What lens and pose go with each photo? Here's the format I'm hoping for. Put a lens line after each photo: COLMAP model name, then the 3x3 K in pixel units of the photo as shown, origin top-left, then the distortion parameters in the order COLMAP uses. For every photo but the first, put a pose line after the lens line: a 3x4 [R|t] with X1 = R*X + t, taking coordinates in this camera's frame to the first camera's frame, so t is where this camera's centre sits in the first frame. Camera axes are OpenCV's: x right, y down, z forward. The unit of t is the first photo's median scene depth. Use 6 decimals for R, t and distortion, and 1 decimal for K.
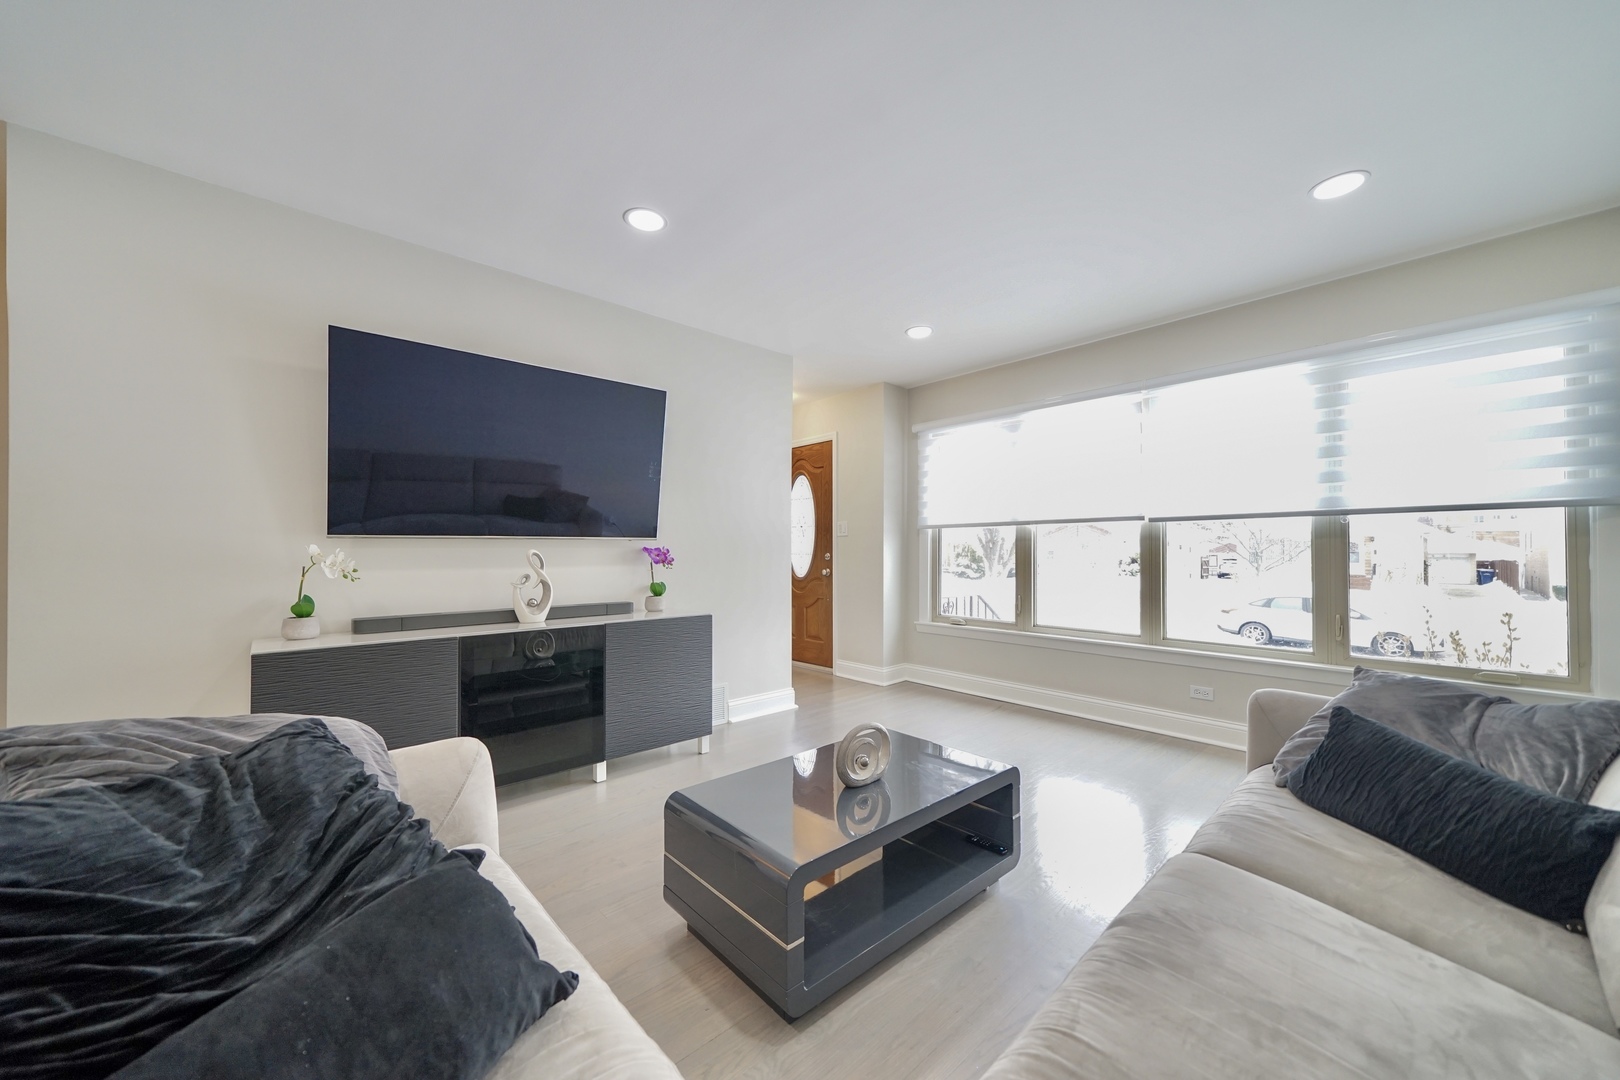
lens RADIAL K [[580.6, 0, 798.9], [0, 580.6, 544.2], [0, 0, 1]] dist [0.010242, -0.002538]
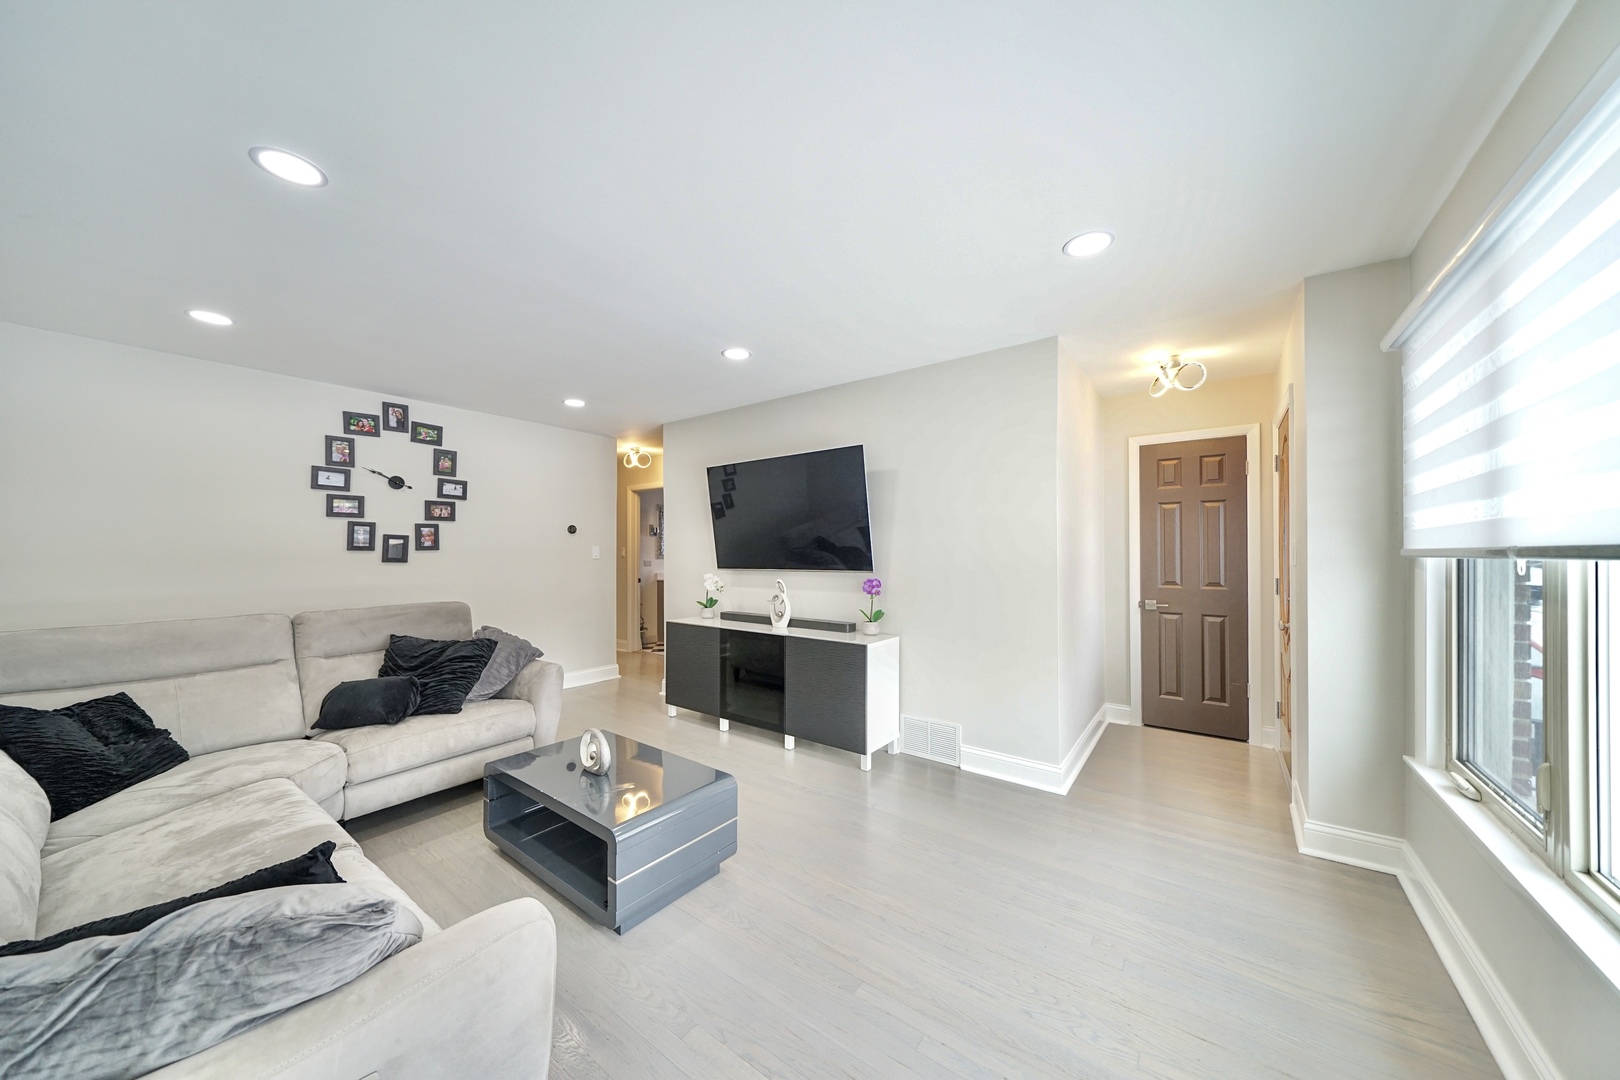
lens RADIAL K [[538.3, 0, 802.5], [0, 538.3, 545.3], [0, 0, 1]] dist [-0.001614, -0.000375]
pose [[0.193323, -0.011051, -0.981073, 0.771624], [0.013935, 0.999867, -0.008517, -0.054645], [0.981036, -0.012025, 0.193451, 0.657389]]
